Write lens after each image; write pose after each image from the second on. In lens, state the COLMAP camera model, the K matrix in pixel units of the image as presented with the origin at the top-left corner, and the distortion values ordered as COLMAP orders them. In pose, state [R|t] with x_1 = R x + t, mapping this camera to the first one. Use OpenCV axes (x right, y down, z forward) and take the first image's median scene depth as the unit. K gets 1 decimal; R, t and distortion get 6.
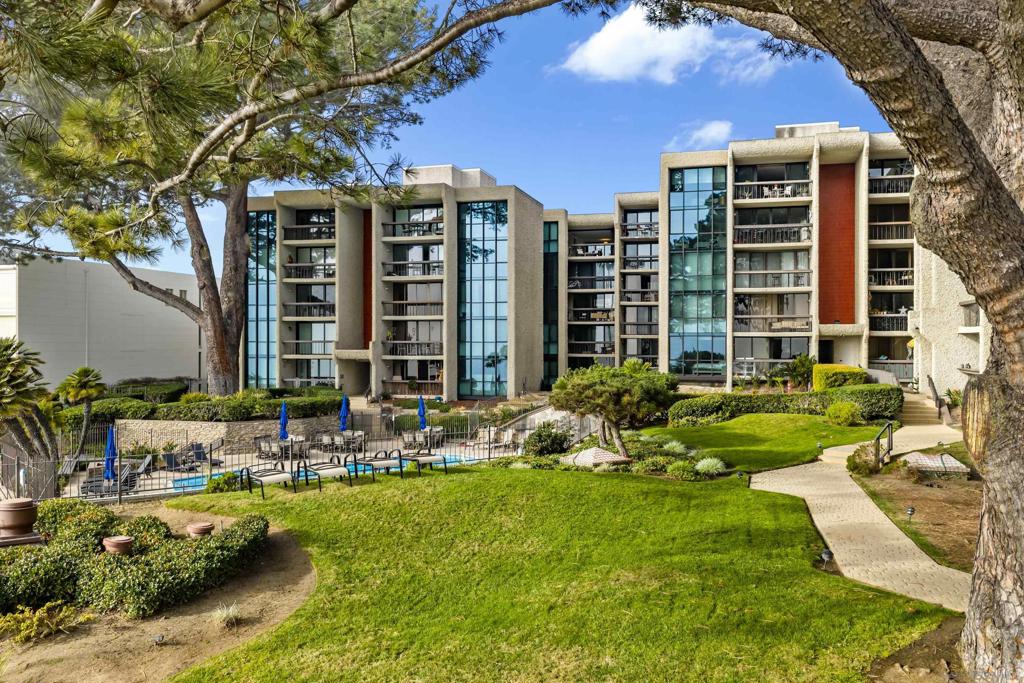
lens RADIAL K [[889.2, 0, 512.0], [0, 889.2, 341.5], [0, 0, 1]] dist [-0.002955, 0.002732]
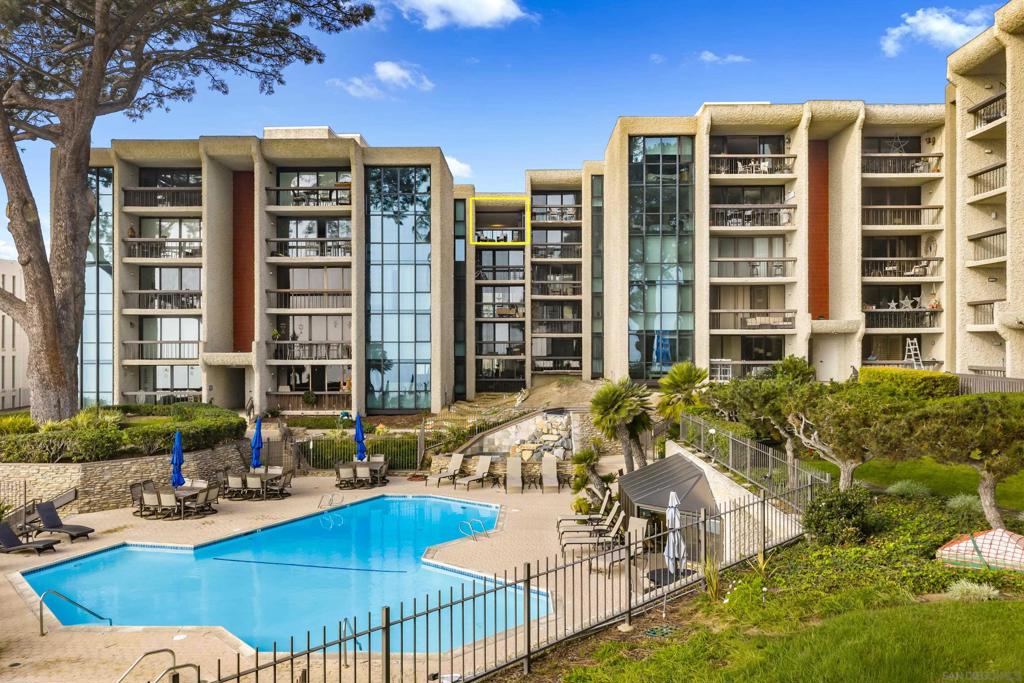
lens RADIAL K [[866.7, 0, 512.0], [0, 866.7, 341.5], [0, 0, 1]] dist [-0.002853, -0.006974]
pose [[0.966812, -0.002903, 0.255472, -0.135568], [0.003180, 0.999995, -0.000671, 0.001099], [-0.255468, 0.001461, 0.966816, 0.226961]]
